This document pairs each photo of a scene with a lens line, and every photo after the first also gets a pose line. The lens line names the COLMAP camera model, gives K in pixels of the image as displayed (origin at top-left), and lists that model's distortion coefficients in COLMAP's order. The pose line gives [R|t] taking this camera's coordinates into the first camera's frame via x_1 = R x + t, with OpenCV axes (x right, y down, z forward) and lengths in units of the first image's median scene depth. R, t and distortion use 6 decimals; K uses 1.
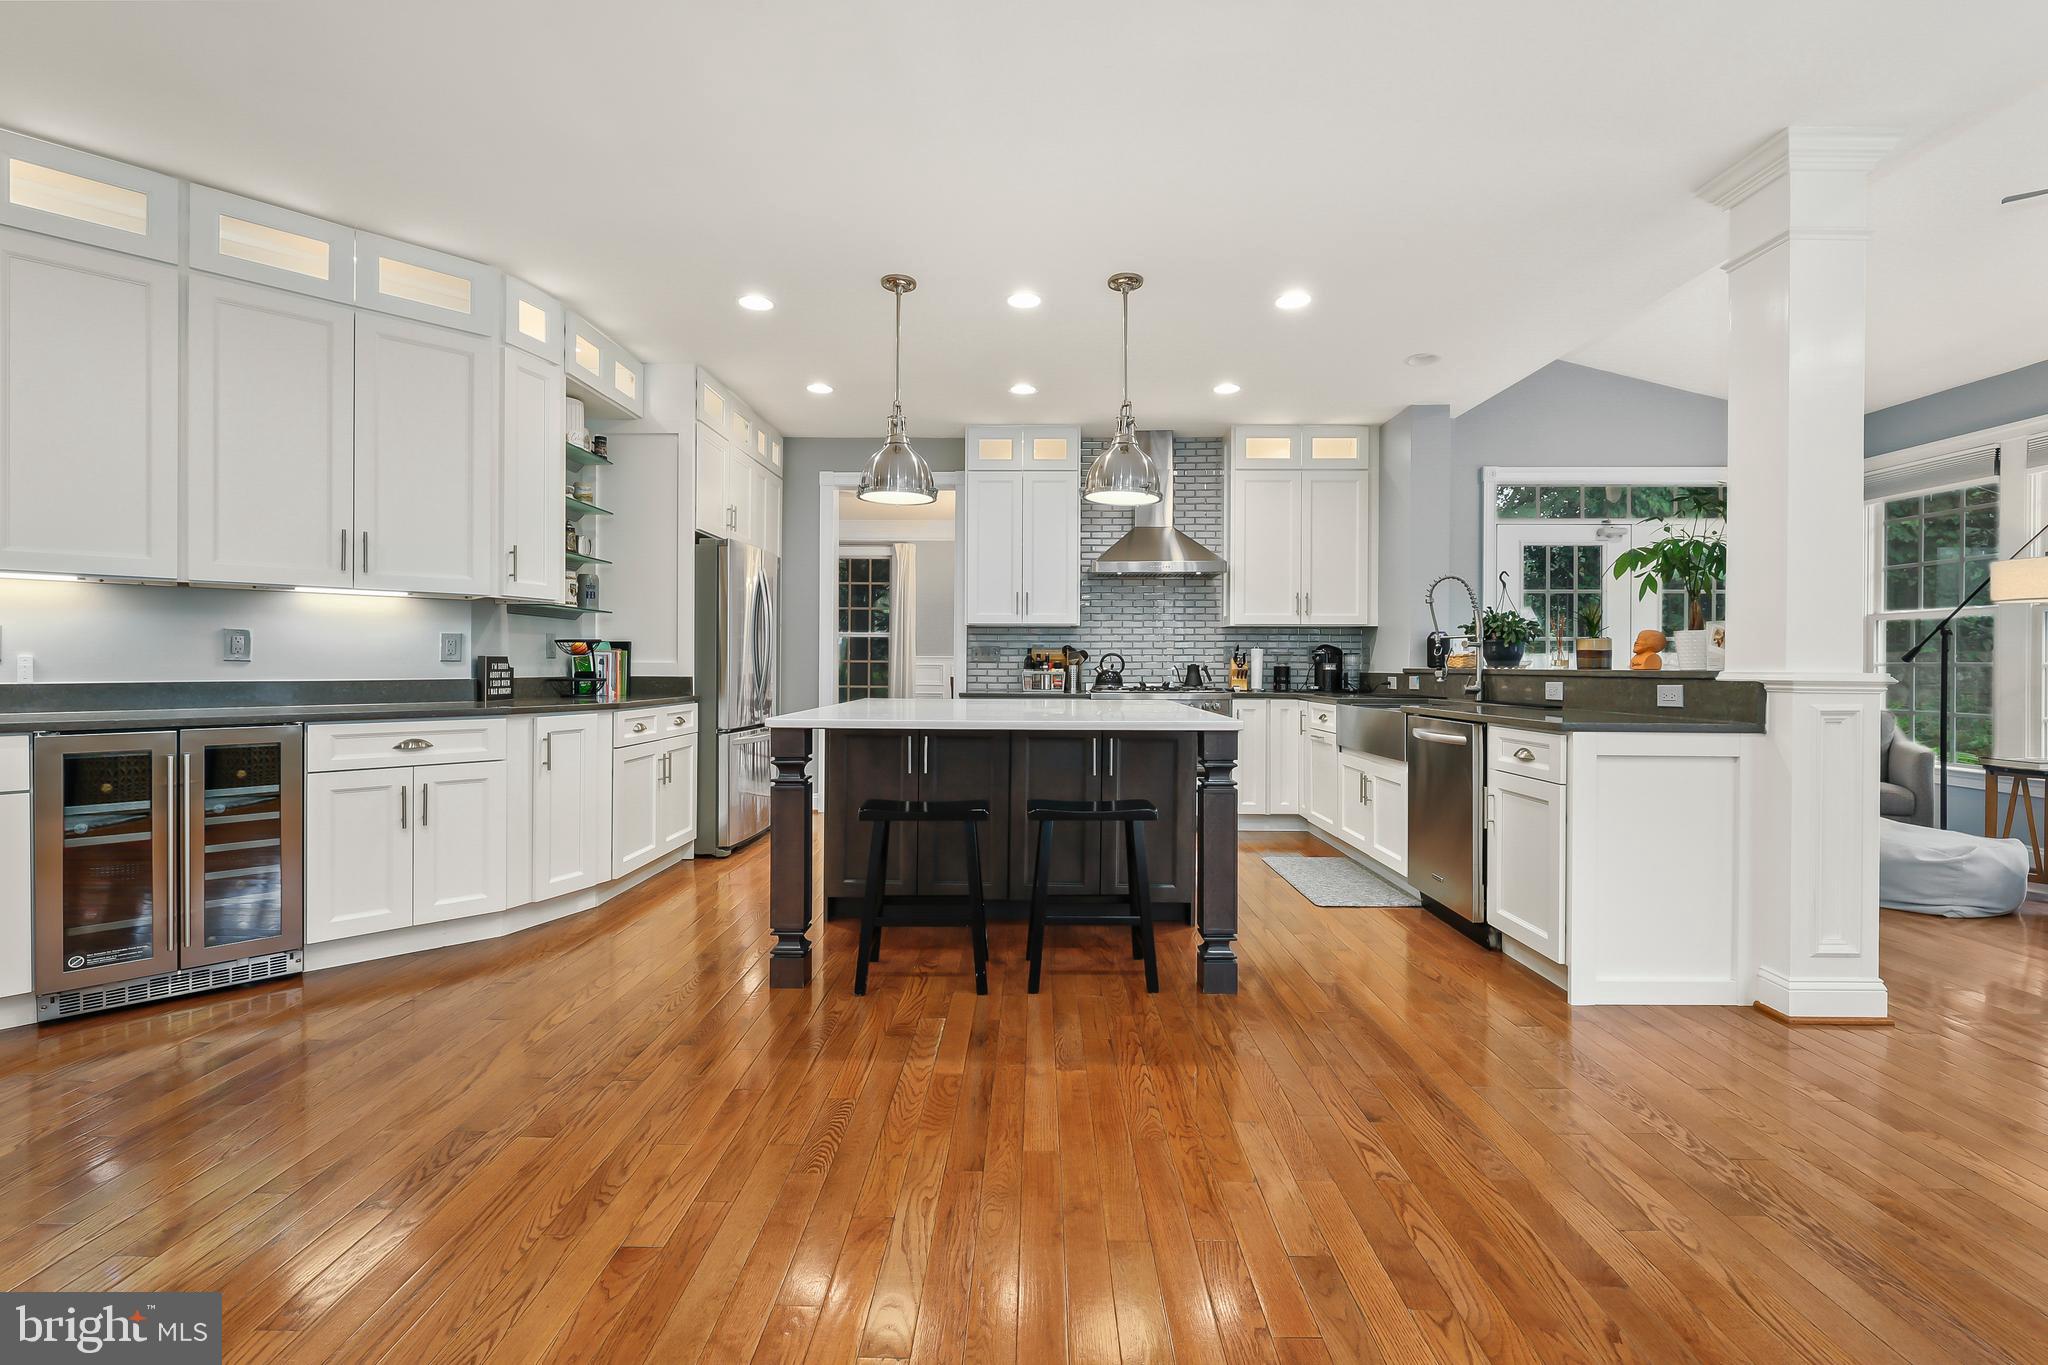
lens RADIAL K [[866.6, 0, 1013.4], [0, 866.6, 667.0], [0, 0, 1]] dist [-0.004650, 0.001806]
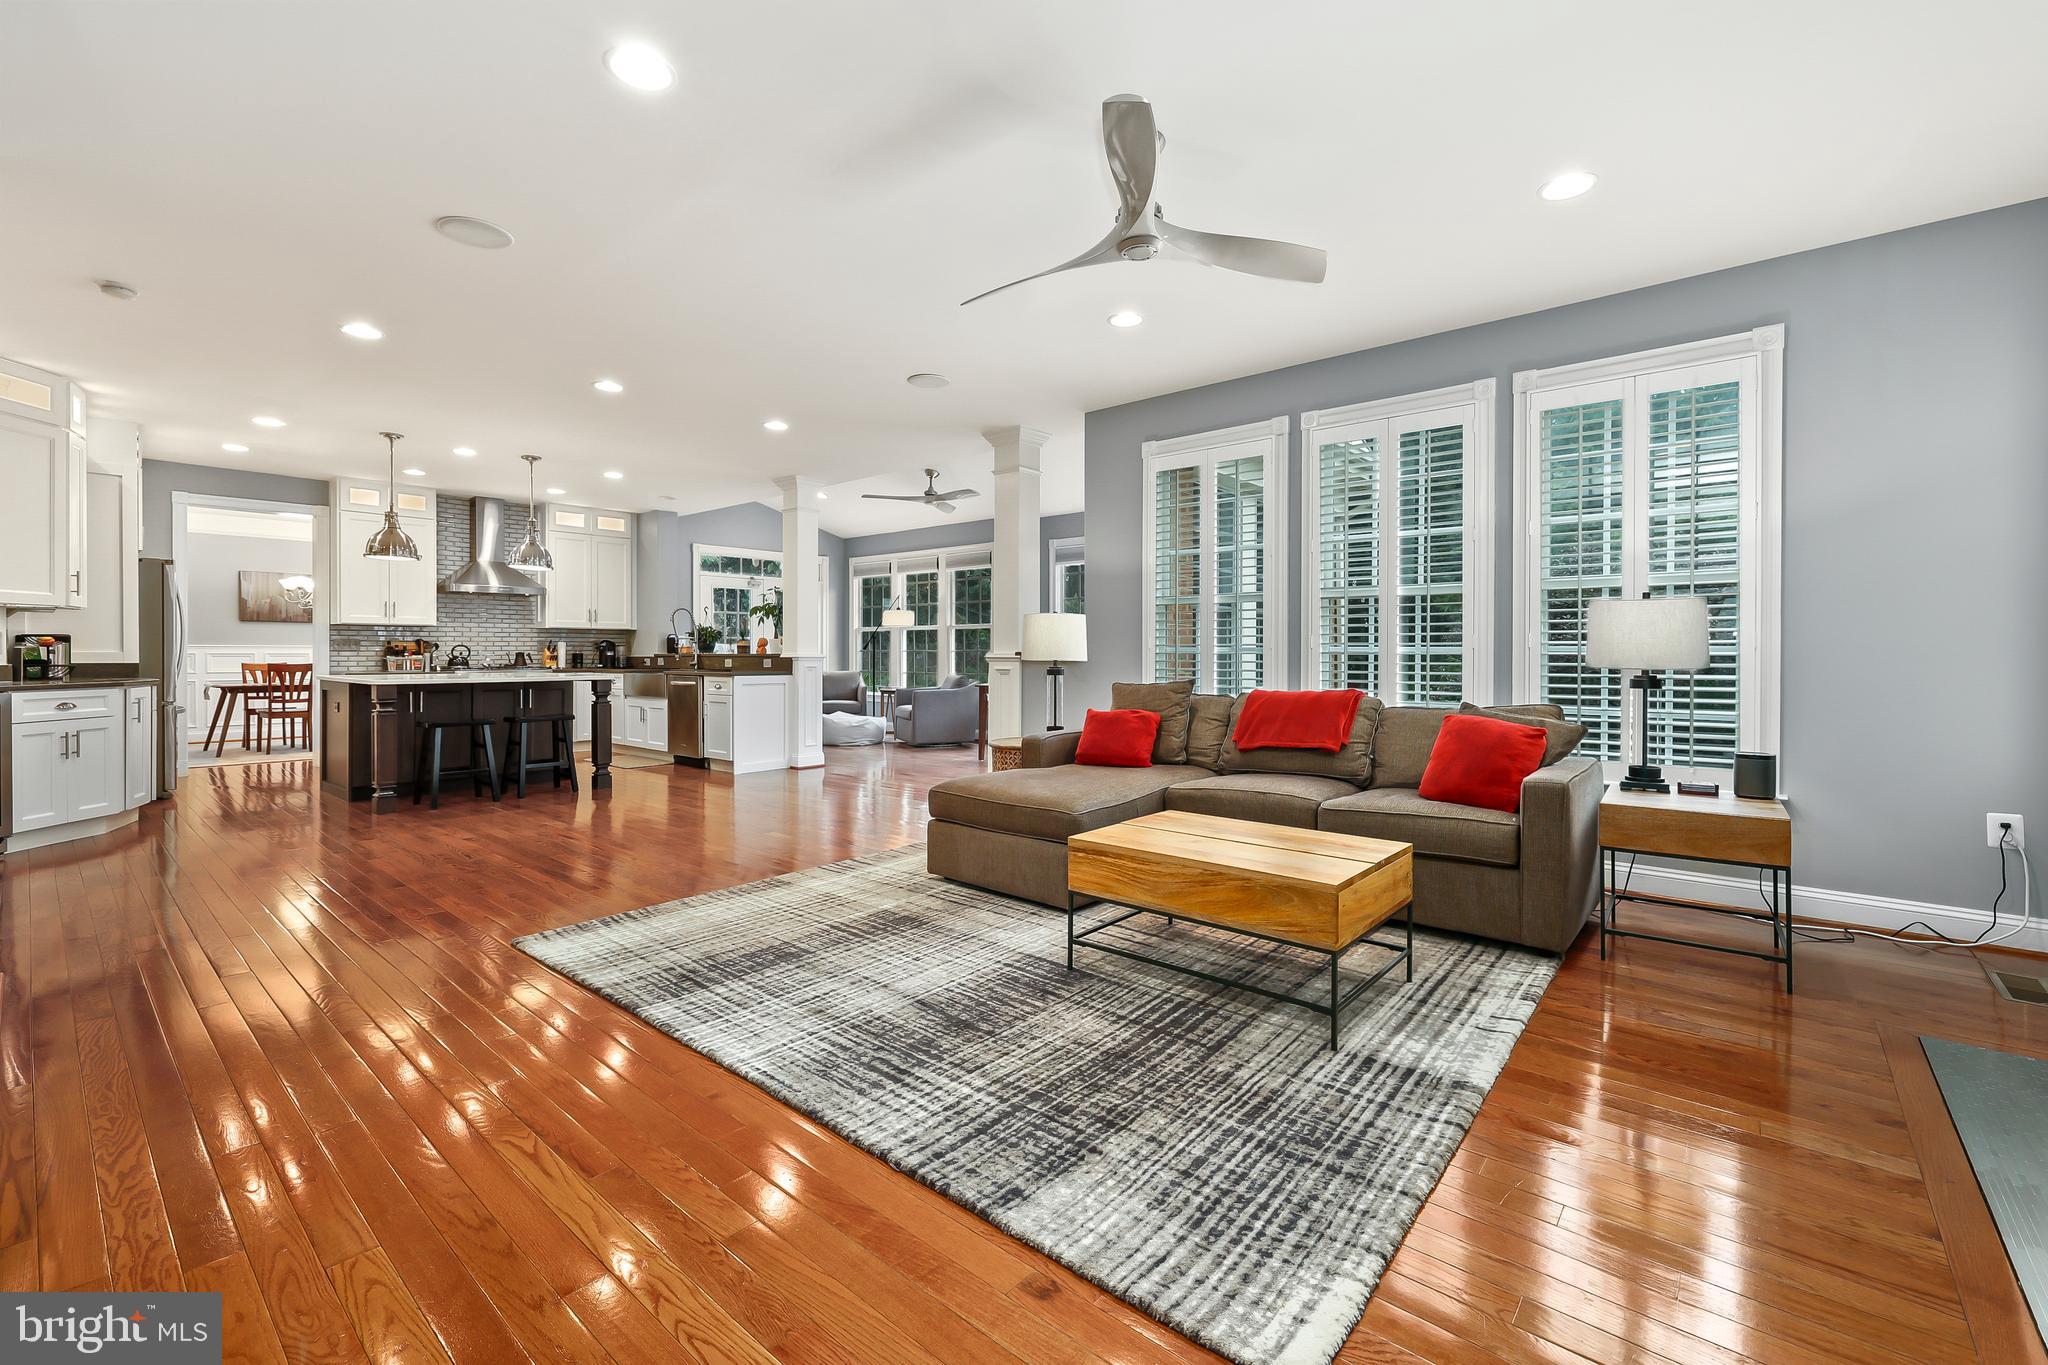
lens RADIAL K [[881.5, 0, 1024.0], [0, 881.5, 654.6], [0, 0, 1]] dist [0.001740, -0.000280]
pose [[0.637090, -0.005559, 0.770769, -0.543566], [0.005360, 0.999982, 0.002782, 0.002355], [-0.770771, 0.002359, 0.637108, -0.877761]]
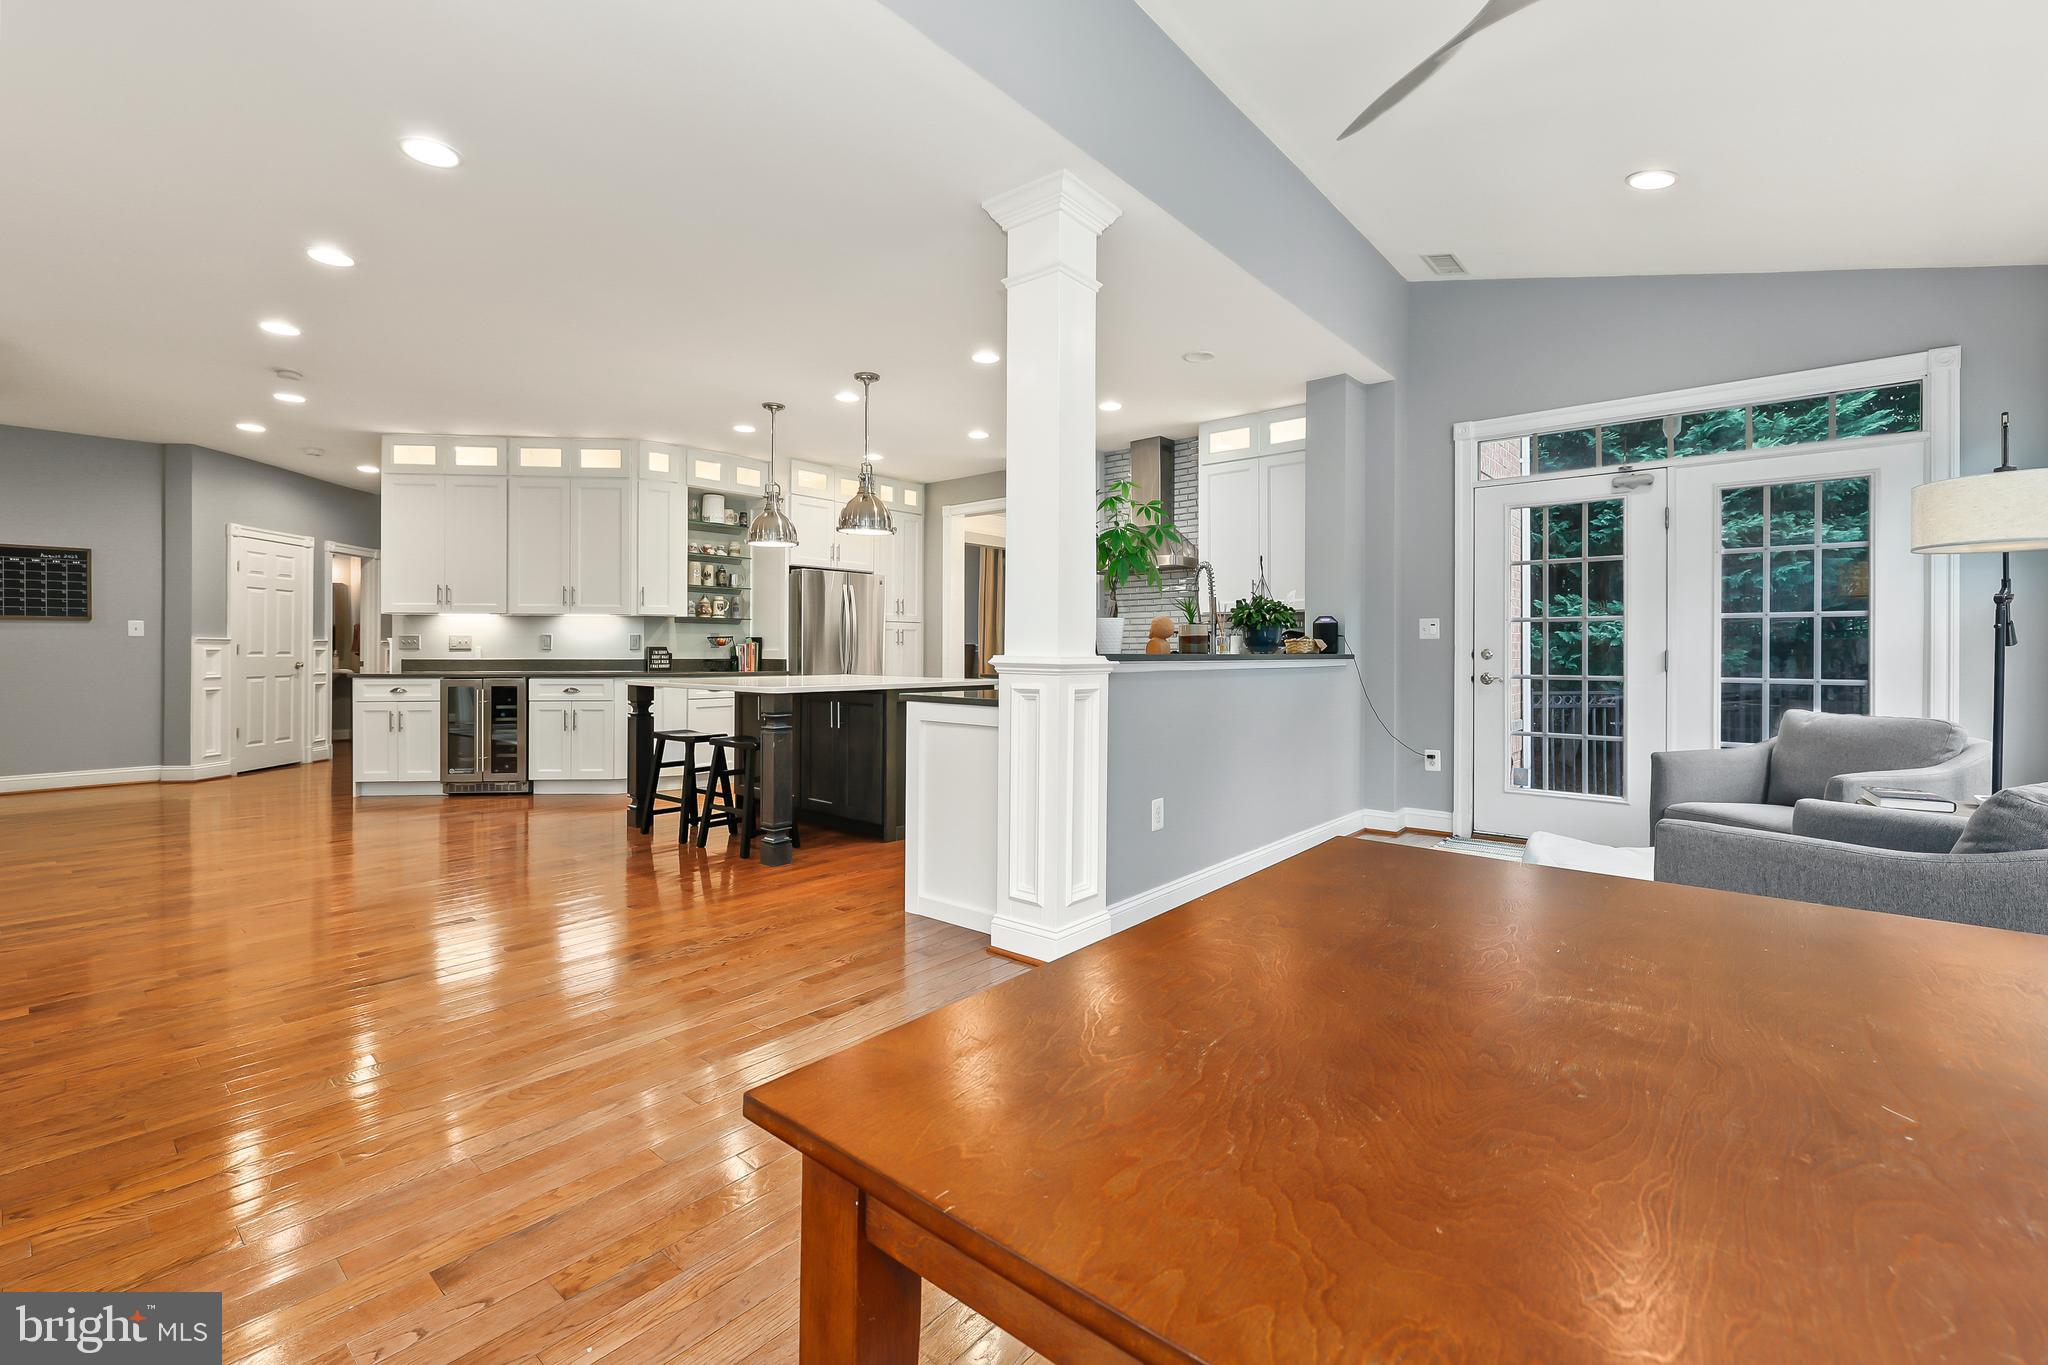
lens RADIAL K [[881.5, 0, 1015.7], [0, 881.5, 647.3], [0, 0, 1]] dist [0.001740, -0.000280]
pose [[0.769546, -0.004413, -0.638576, 0.946772], [-0.003768, 0.999927, -0.011450, 0.005516], [0.638580, 0.011217, 0.769474, 0.048078]]
